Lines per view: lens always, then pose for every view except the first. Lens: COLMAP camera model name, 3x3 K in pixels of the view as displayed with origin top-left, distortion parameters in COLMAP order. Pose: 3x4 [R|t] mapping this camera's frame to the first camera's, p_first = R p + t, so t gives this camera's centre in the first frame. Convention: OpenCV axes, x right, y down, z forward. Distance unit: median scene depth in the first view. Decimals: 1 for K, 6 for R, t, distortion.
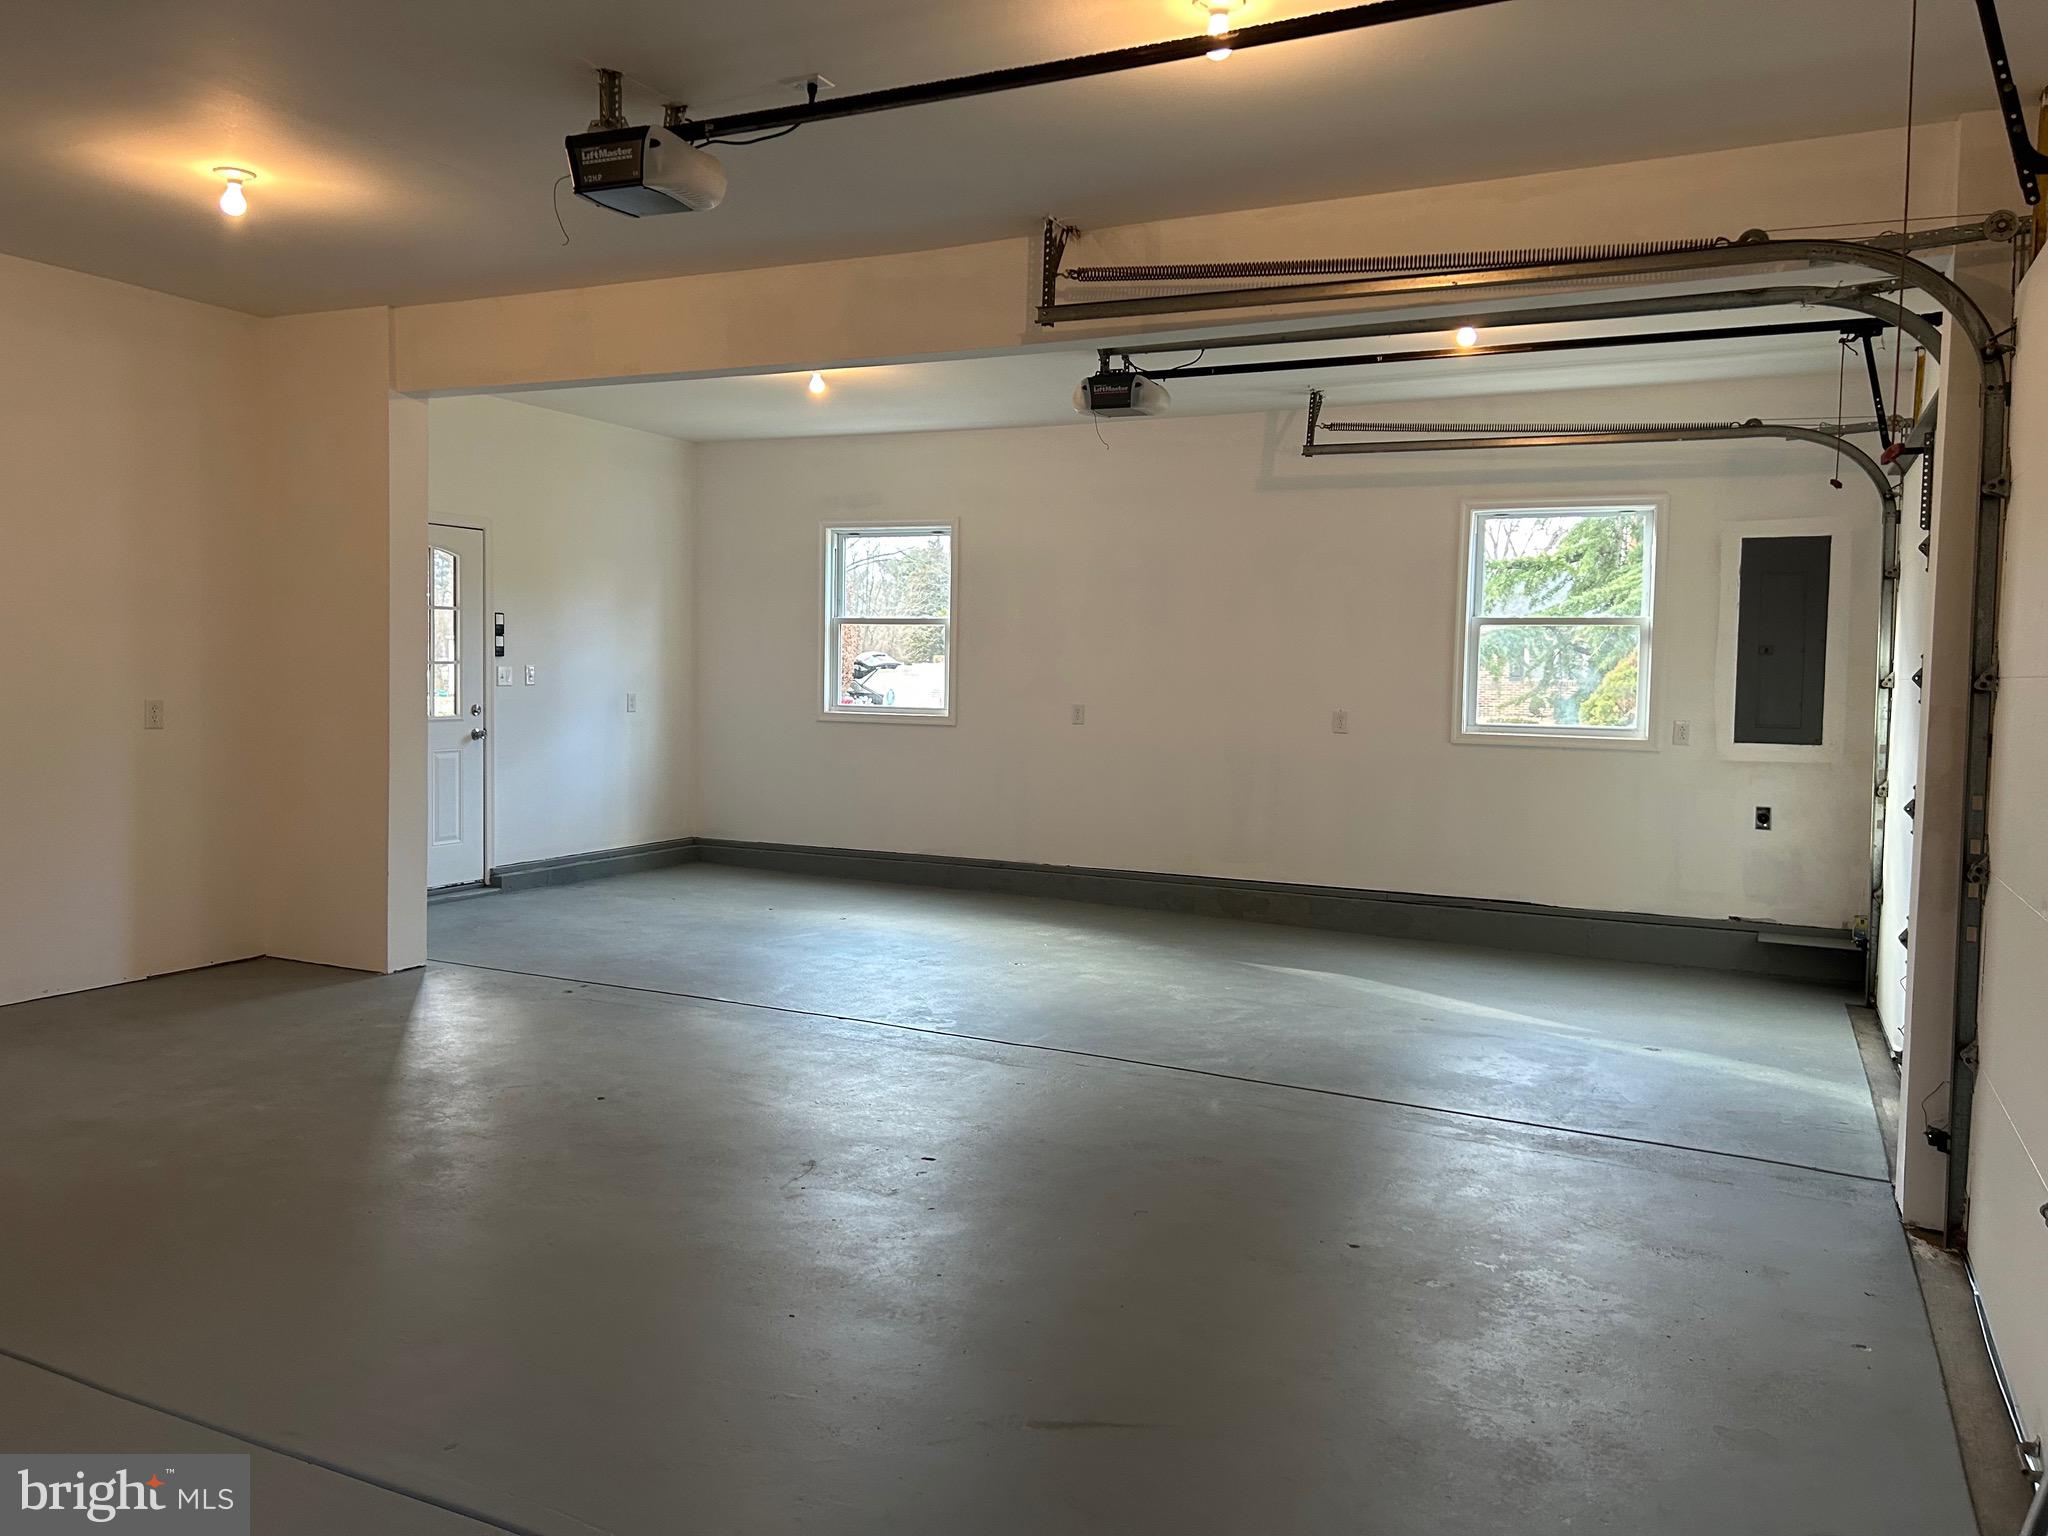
lens RADIAL K [[1547.9, 0, 1024.9], [0, 1547.9, 767.5], [0, 0, 1]] dist [0.050693, 0.002303]
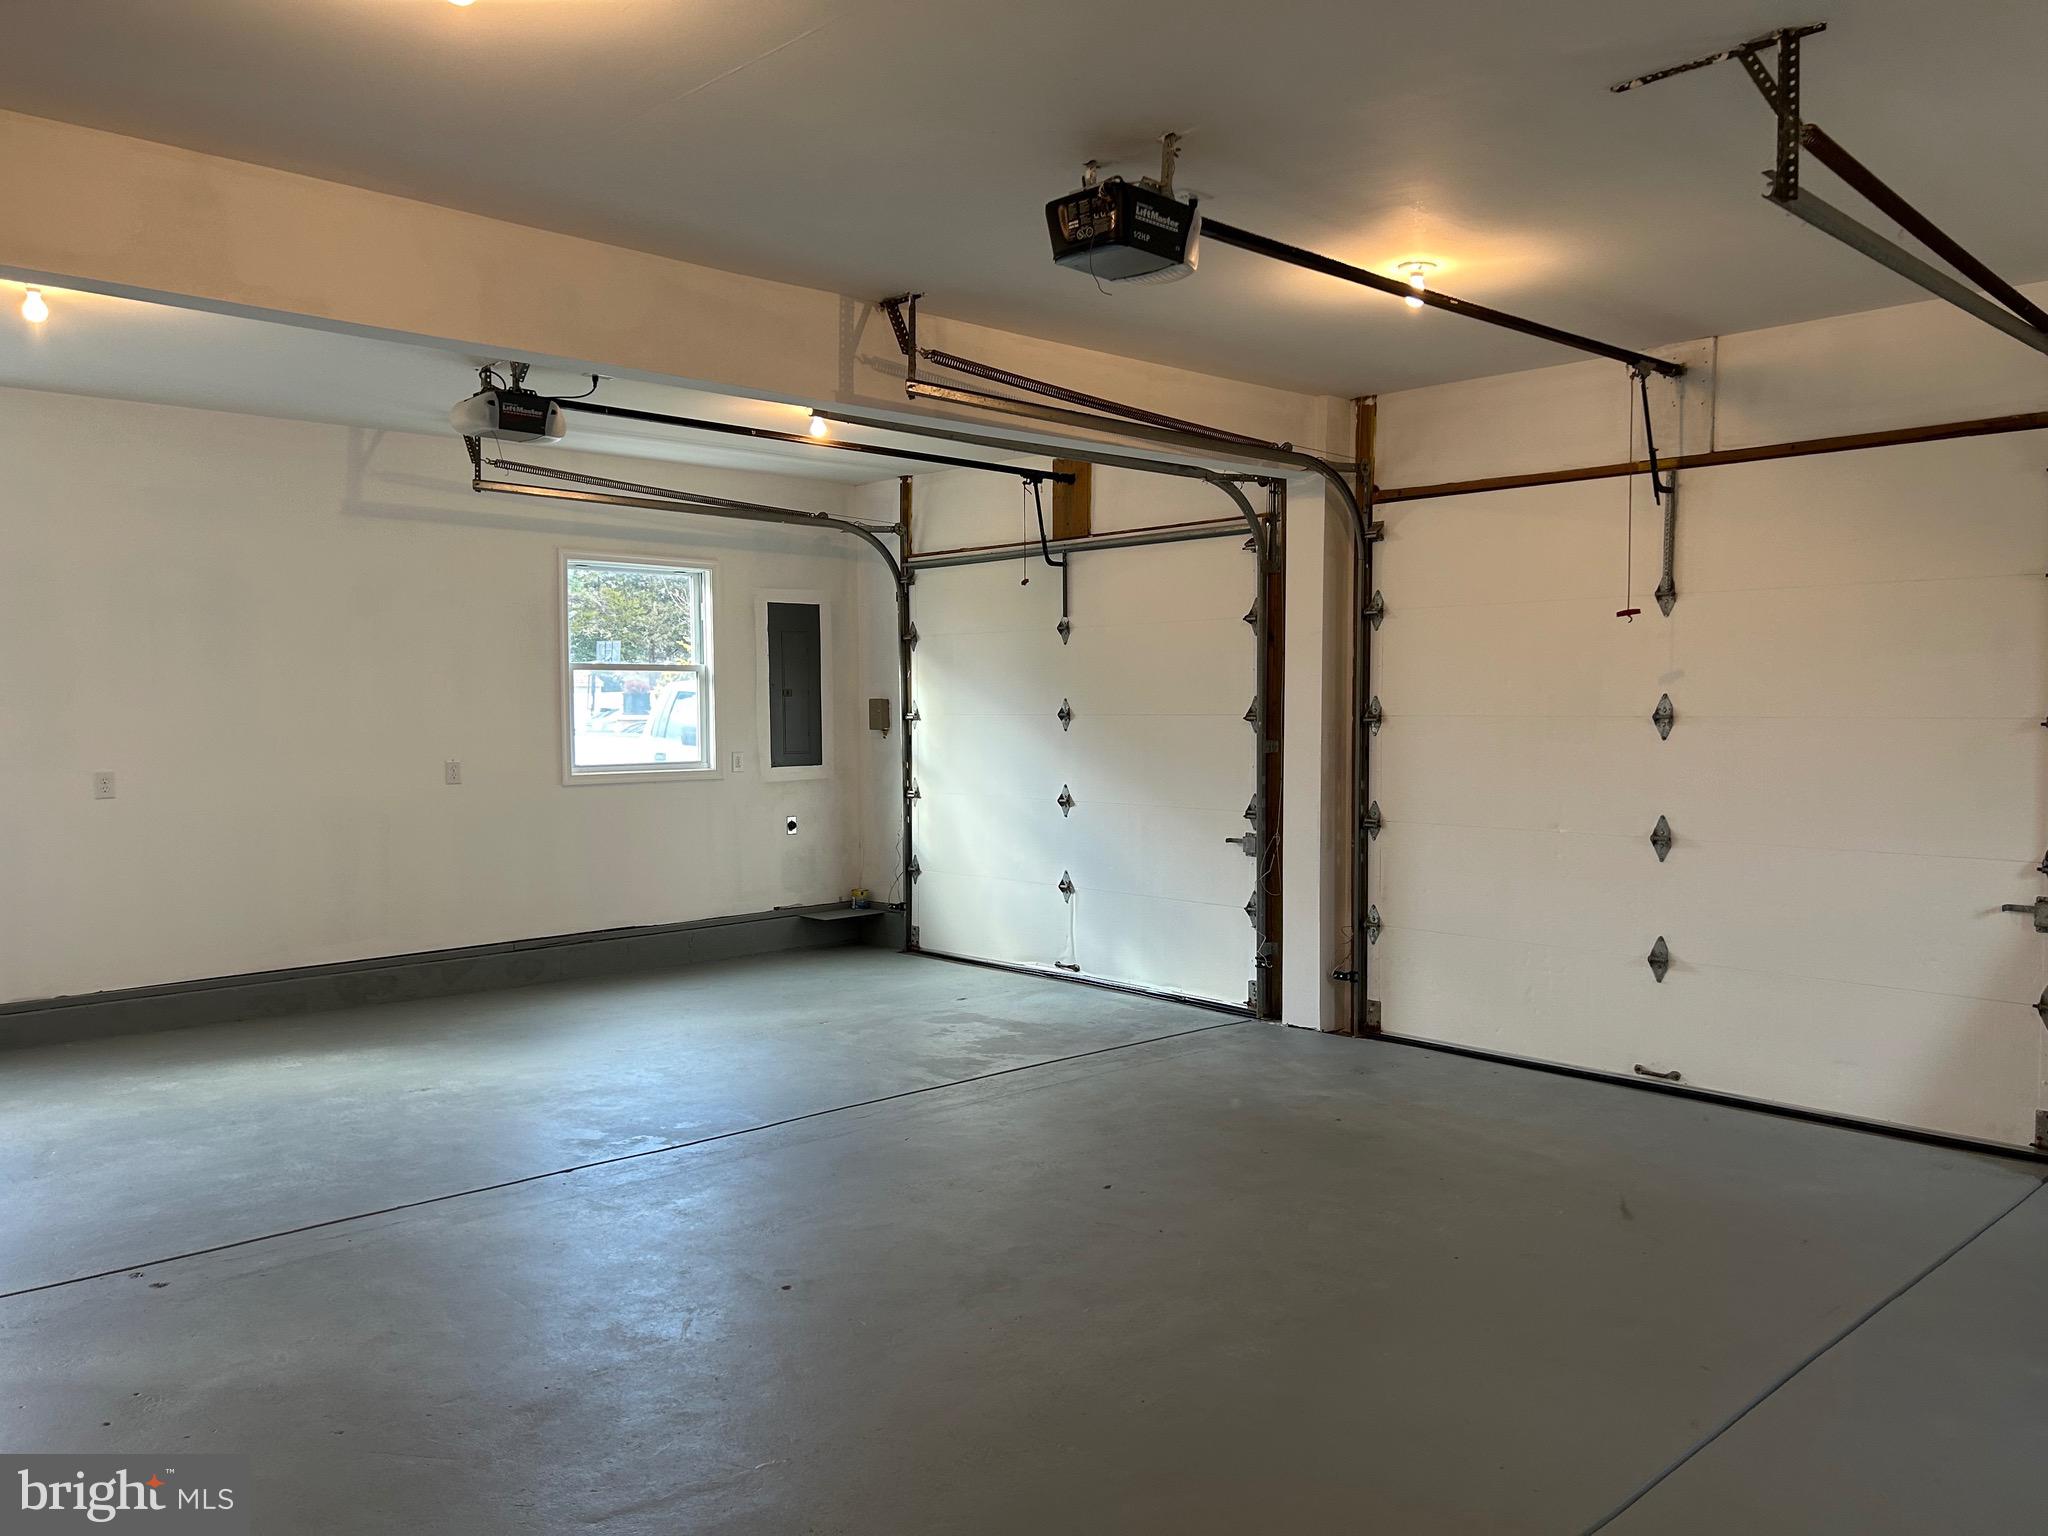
lens RADIAL K [[1547.9, 0, 1023.5], [0, 1547.9, 764.8], [0, 0, 1]] dist [0.050693, 0.002303]
pose [[0.349766, -0.059416, 0.934951, -0.620308], [0.071731, 0.996756, 0.036509, -0.048001], [-0.934087, 0.054296, 0.352893, 0.383141]]
